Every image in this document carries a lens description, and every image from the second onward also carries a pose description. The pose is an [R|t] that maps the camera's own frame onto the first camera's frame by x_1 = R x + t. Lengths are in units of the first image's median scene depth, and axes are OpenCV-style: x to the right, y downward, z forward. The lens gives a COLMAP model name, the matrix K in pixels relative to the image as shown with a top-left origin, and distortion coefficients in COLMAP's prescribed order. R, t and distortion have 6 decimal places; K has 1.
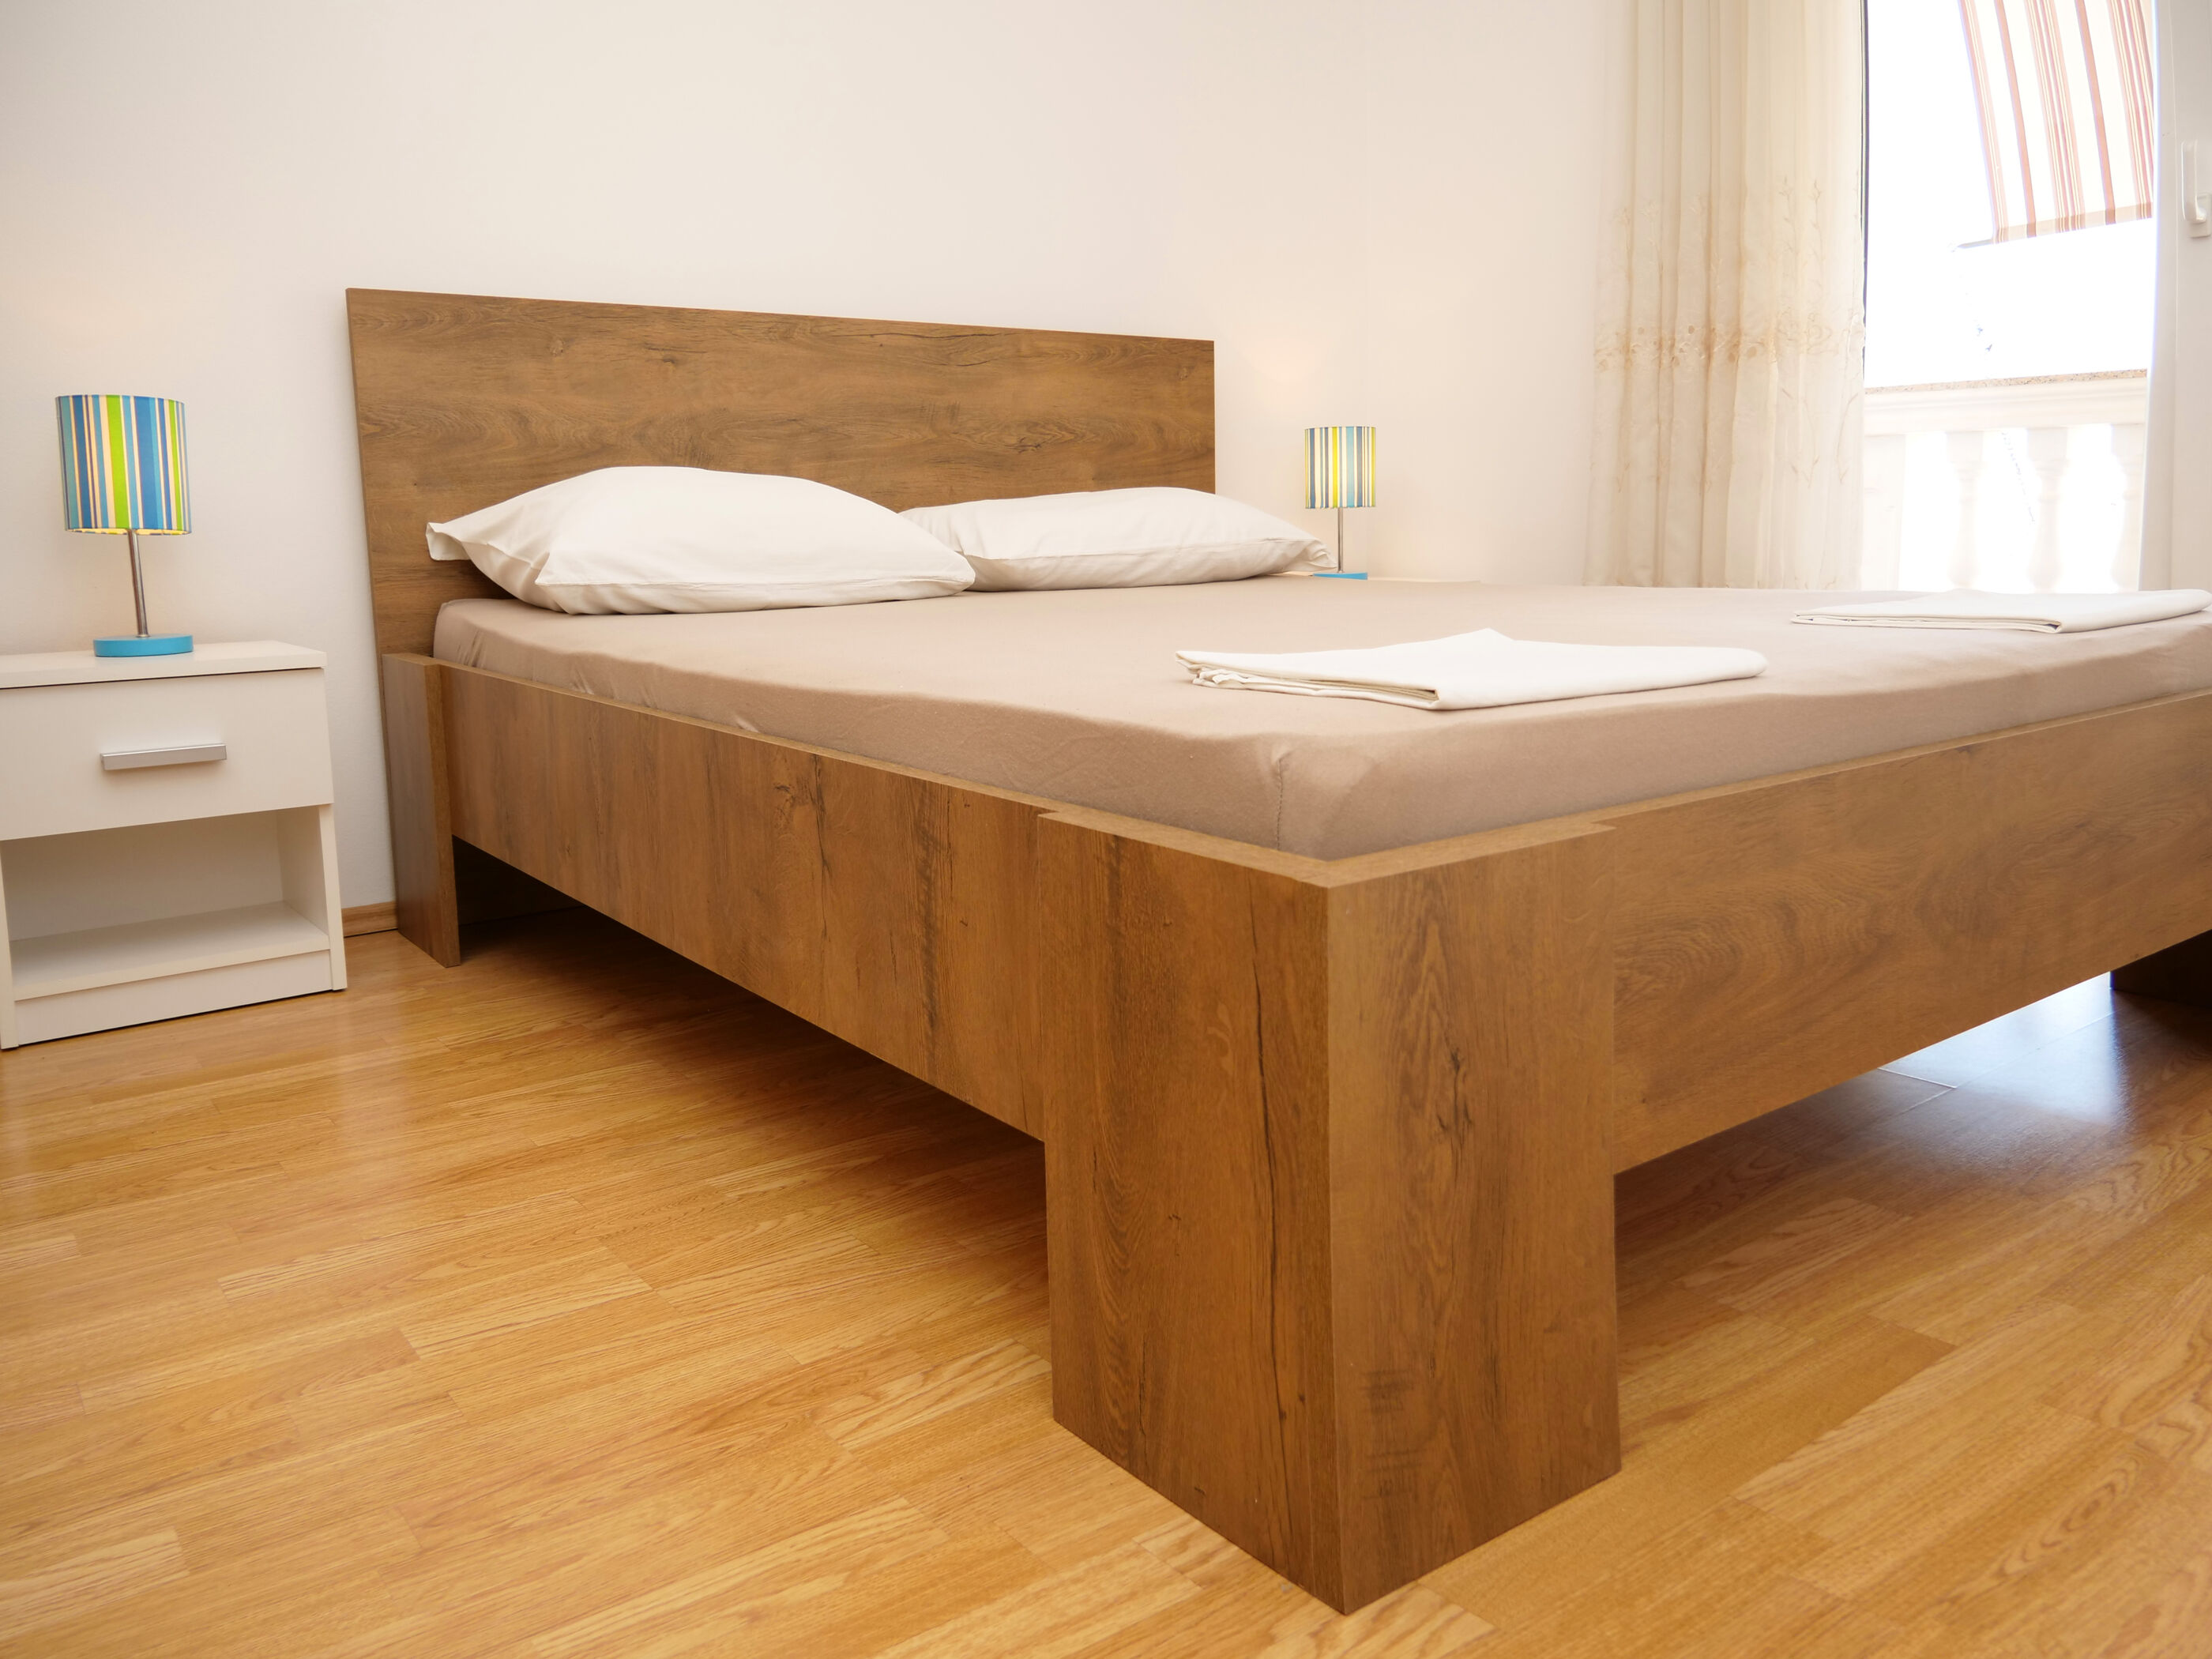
lens RADIAL K [[1615.6, 0, 1106.0], [0, 1615.6, 829.5], [0, 0, 1]] dist [-0.043494, 0.037642]
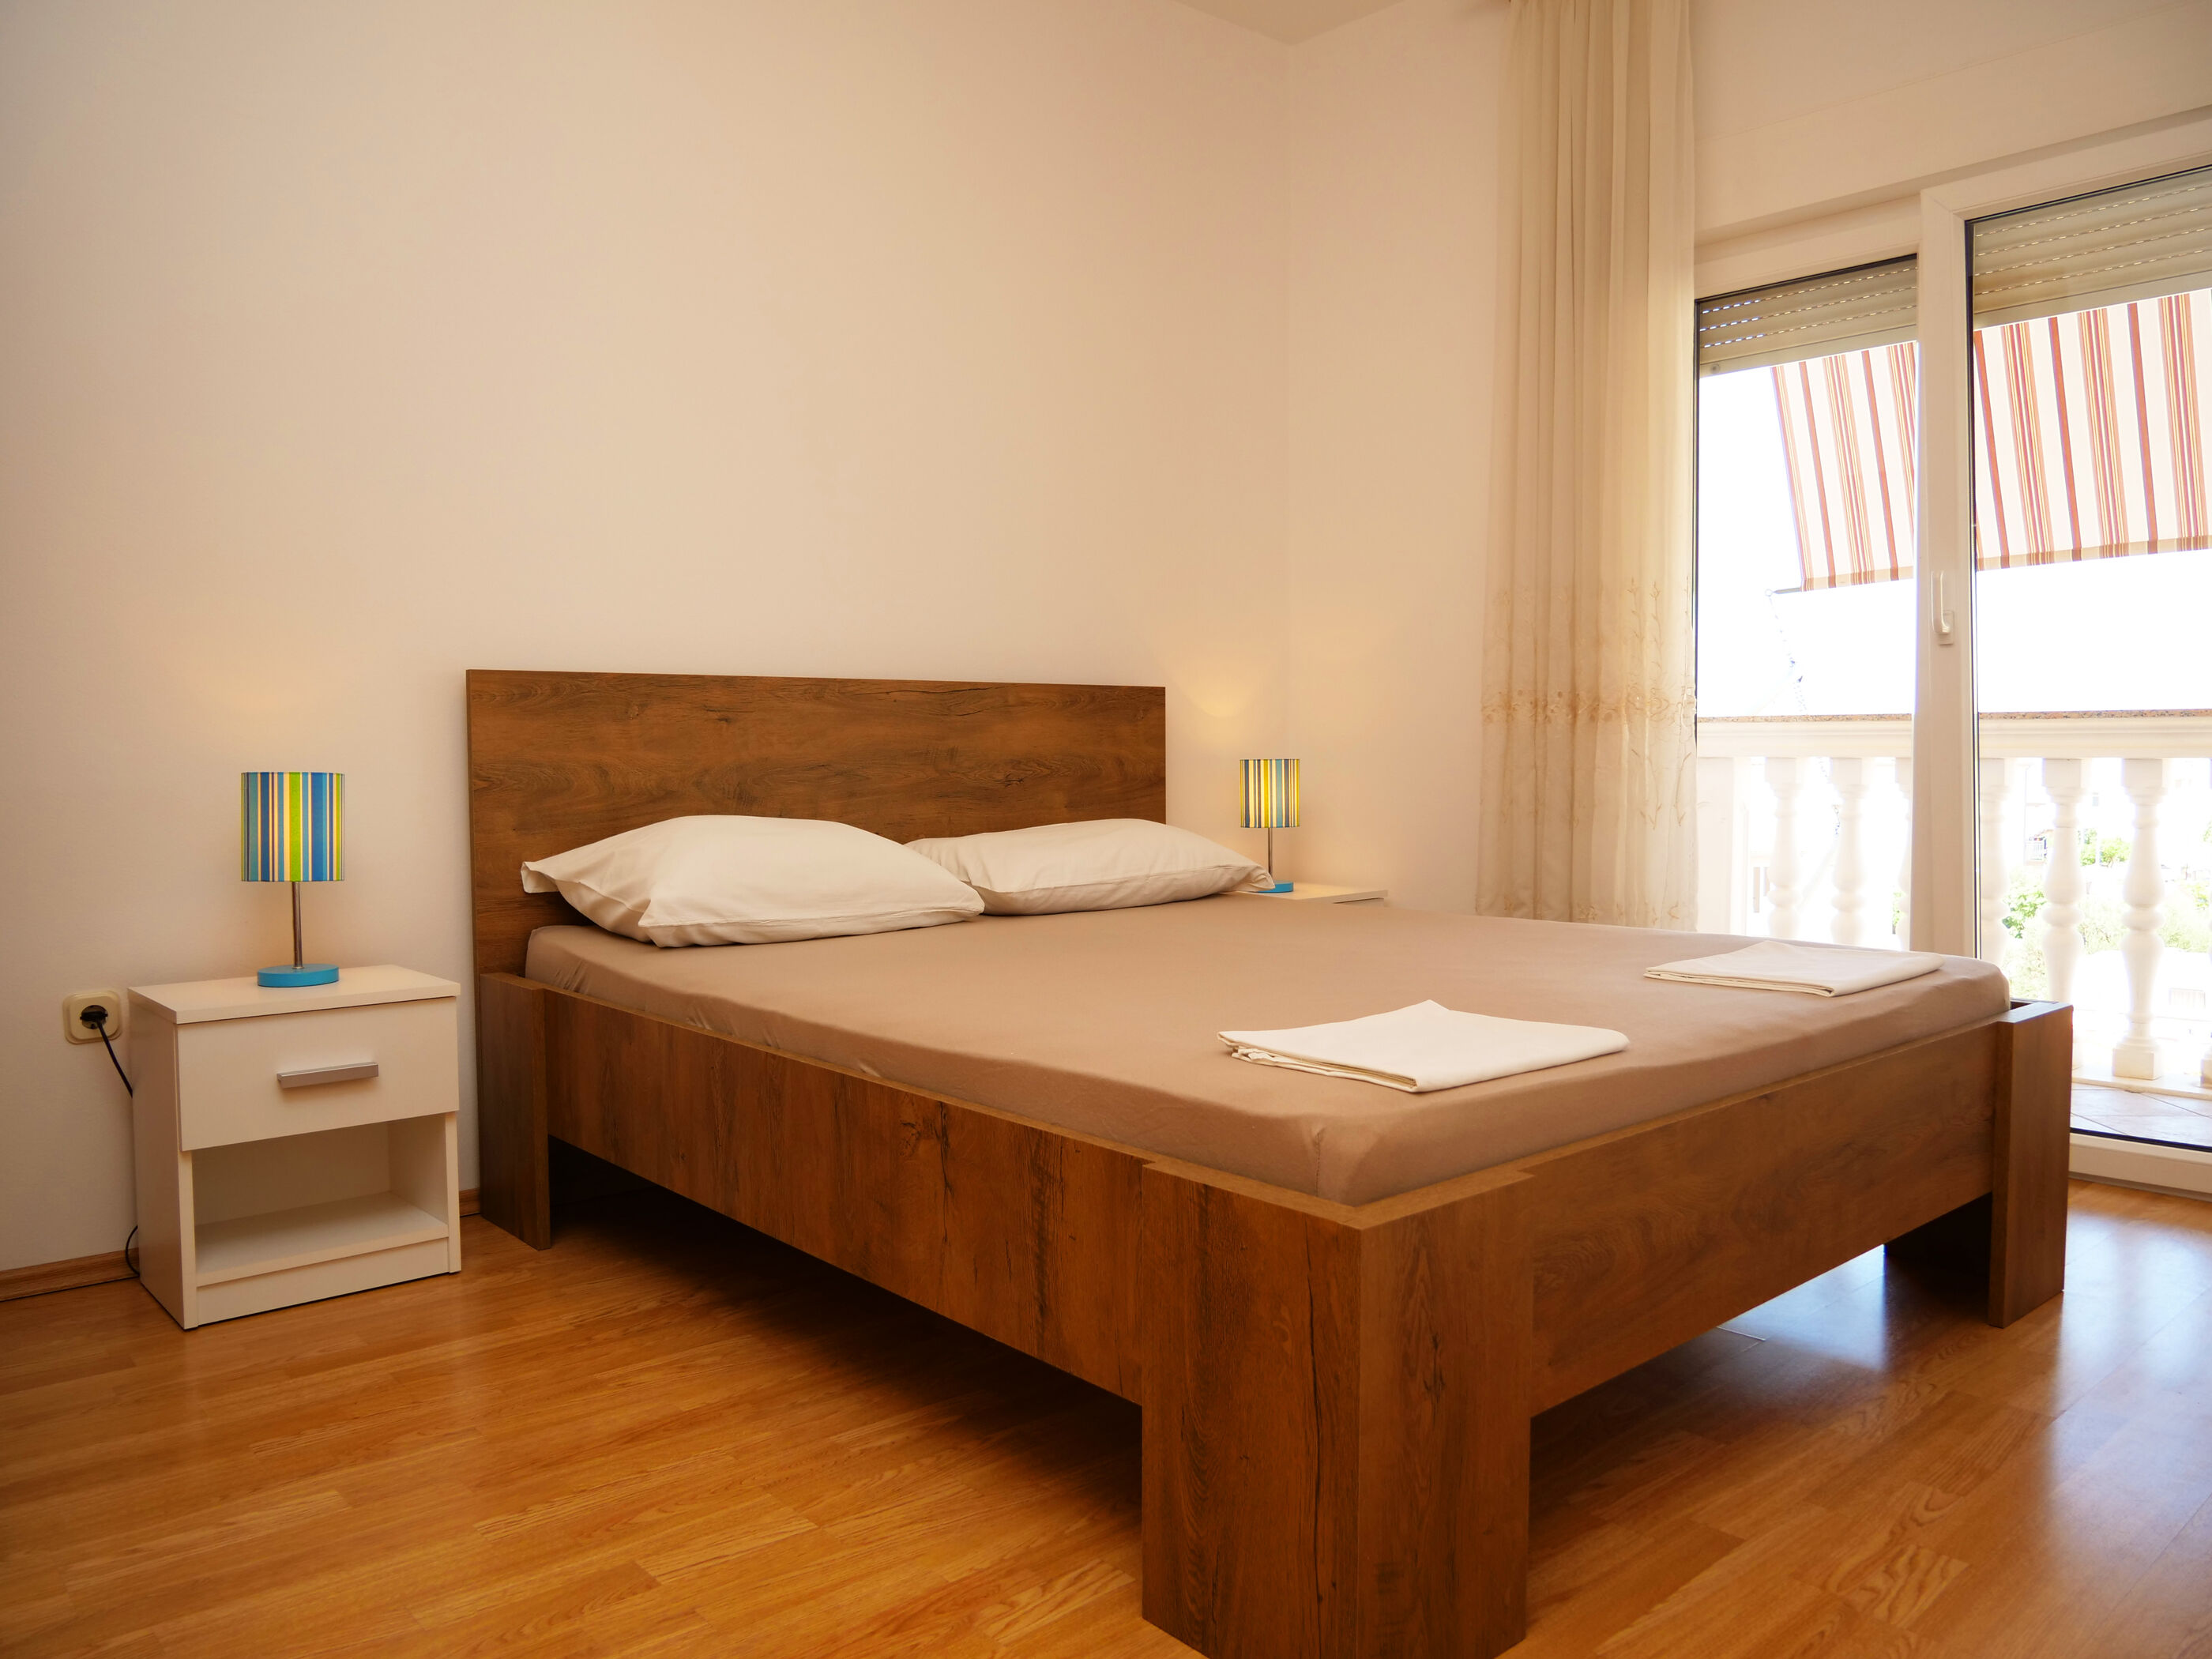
lens RADIAL K [[1605.2, 0, 1106.0], [0, 1605.2, 829.5], [0, 0, 1]] dist [0.023518, -0.111655]
pose [[0.997320, 0.005909, 0.072927, -0.120992], [0.004283, 0.990309, -0.138813, -0.071832], [-0.073040, 0.138753, 0.987630, -0.297424]]
